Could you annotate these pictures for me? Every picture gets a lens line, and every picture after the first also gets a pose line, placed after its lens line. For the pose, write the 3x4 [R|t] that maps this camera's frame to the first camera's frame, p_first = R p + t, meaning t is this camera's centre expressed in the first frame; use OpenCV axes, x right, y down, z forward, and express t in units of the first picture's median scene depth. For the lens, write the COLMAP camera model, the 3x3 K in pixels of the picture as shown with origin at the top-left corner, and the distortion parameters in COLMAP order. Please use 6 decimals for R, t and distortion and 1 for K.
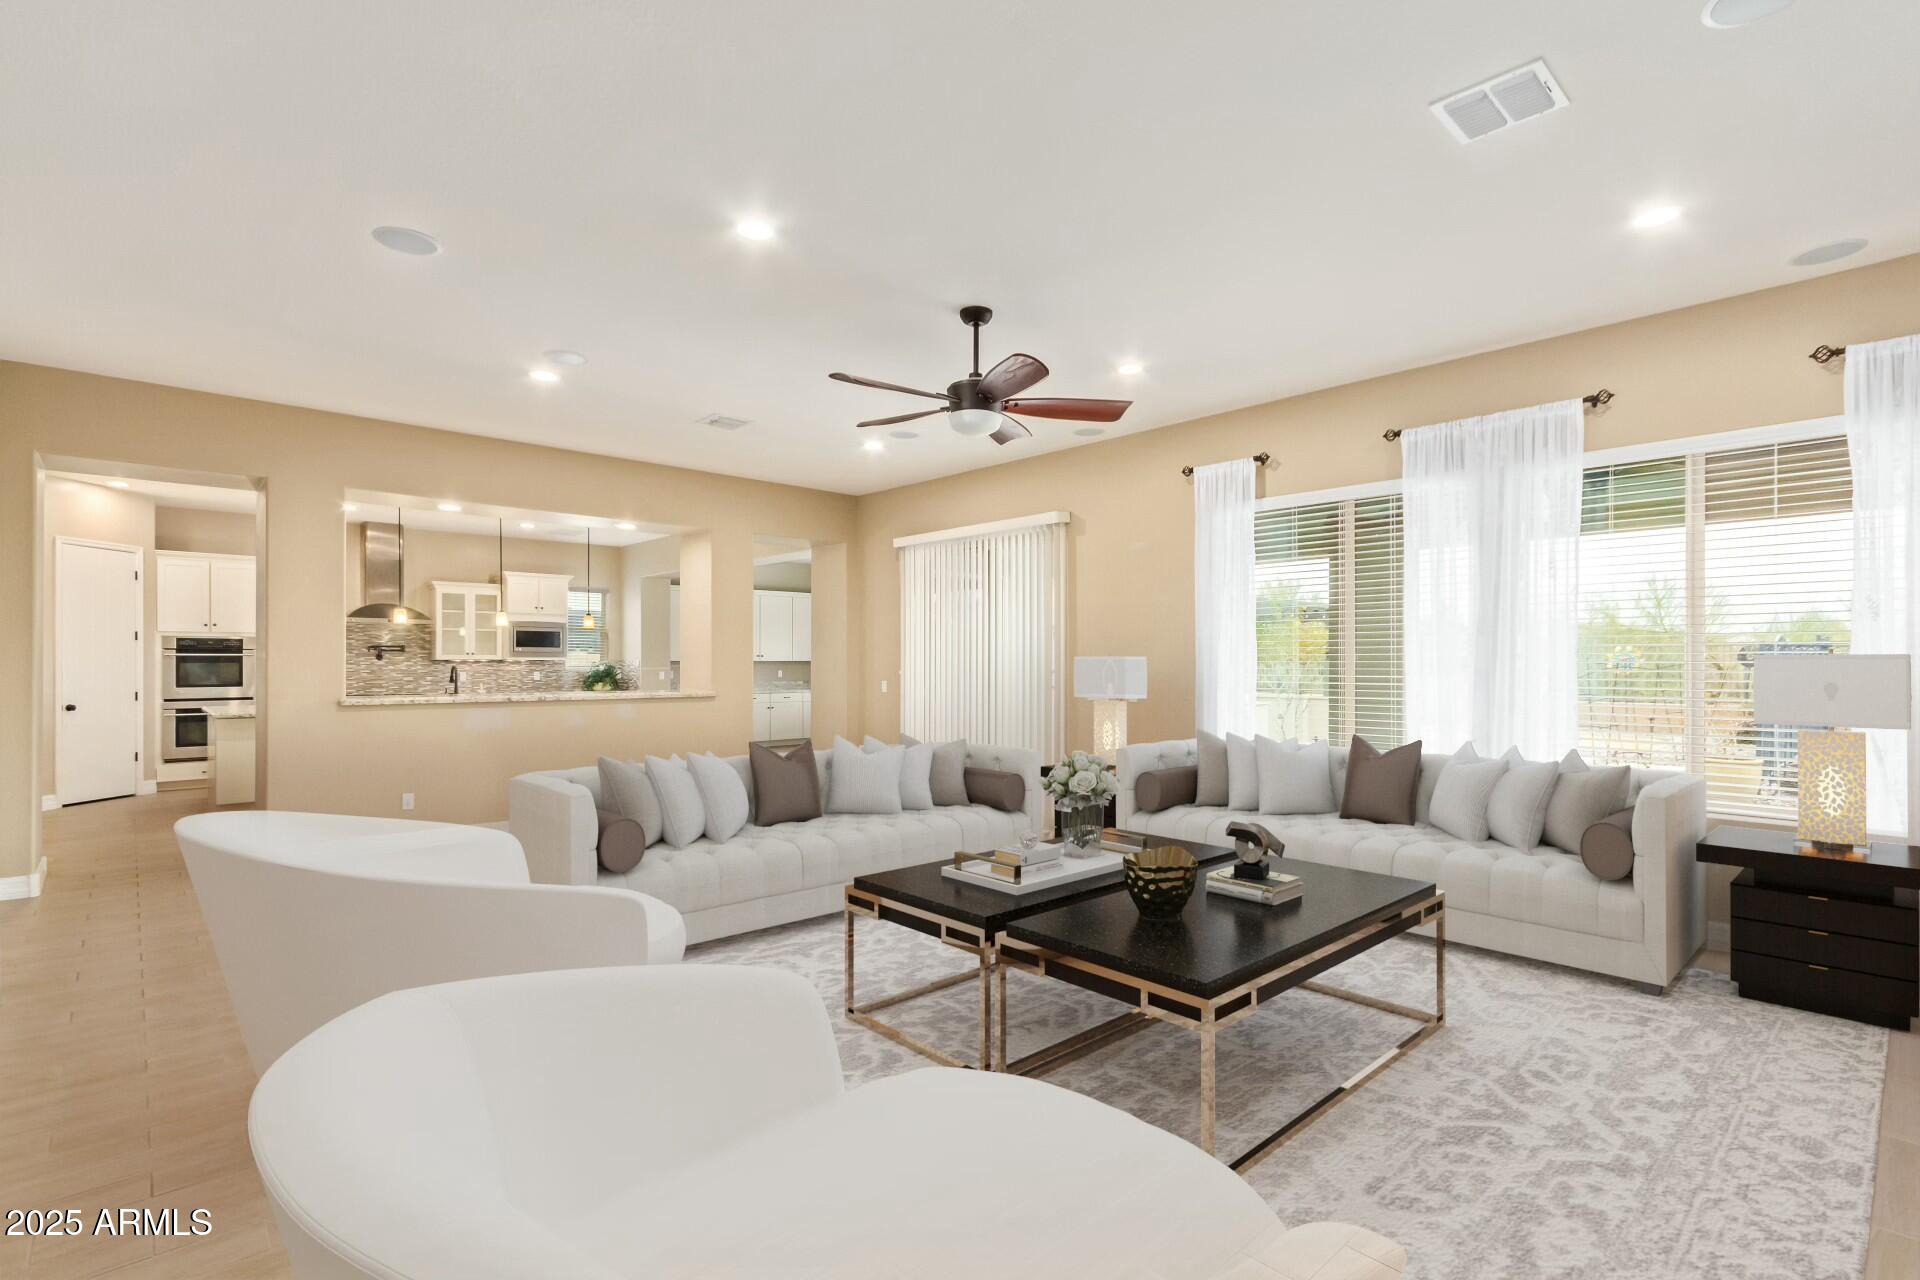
lens RADIAL K [[884.3, 0, 956.4], [0, 884.3, 653.1], [0, 0, 1]] dist [-0.001724, -0.000095]
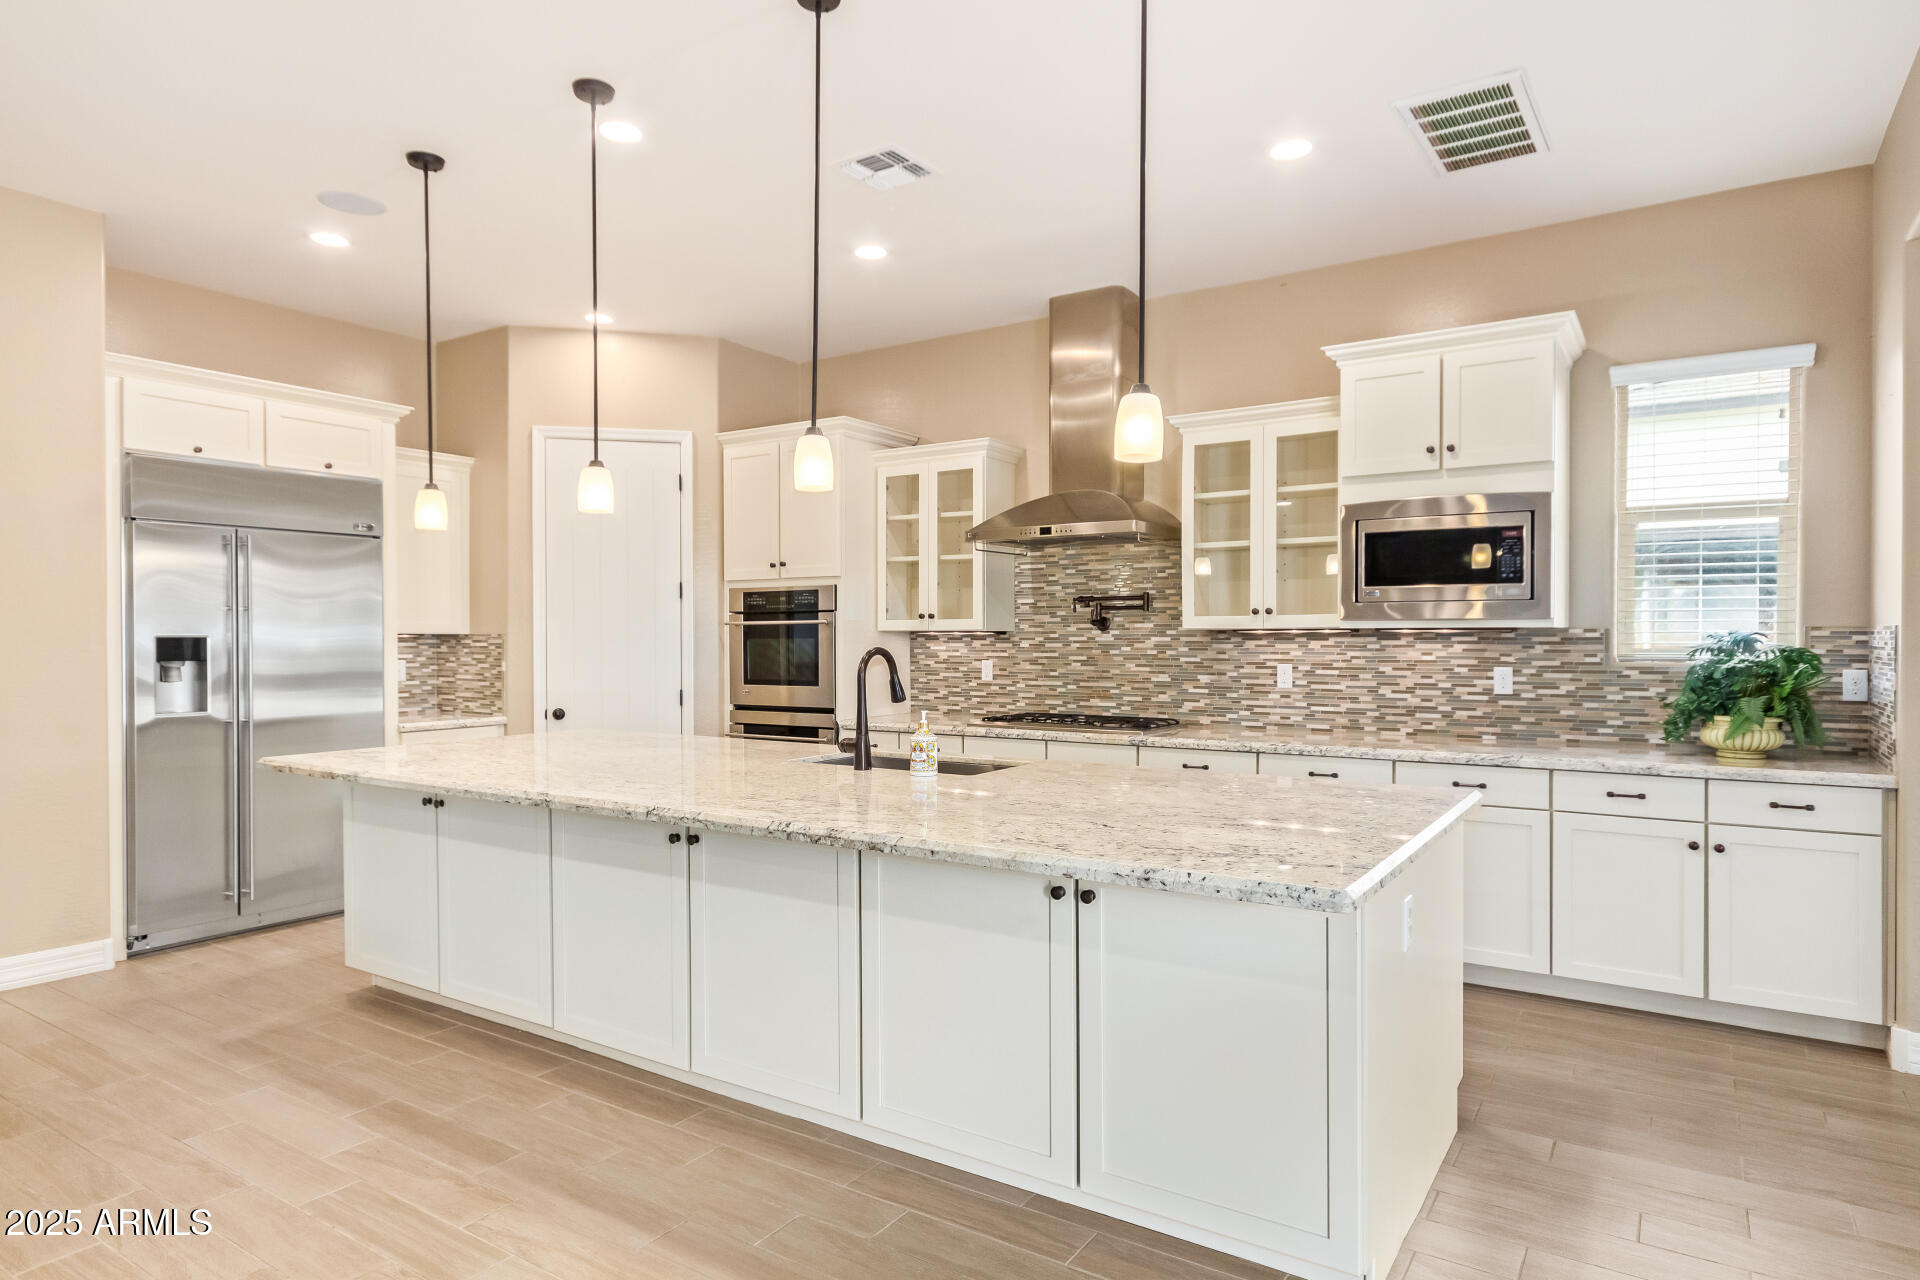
lens RADIAL K [[1098.2, 0, 960.3], [0, 1098.2, 635.6], [0, 0, 1]] dist [0.003668, 0.000715]
pose [[0.223863, 0.002054, -0.974619, -0.167835], [0.013487, 0.999896, 0.005205, 0.006518], [0.974527, -0.014309, 0.223812, 0.820453]]
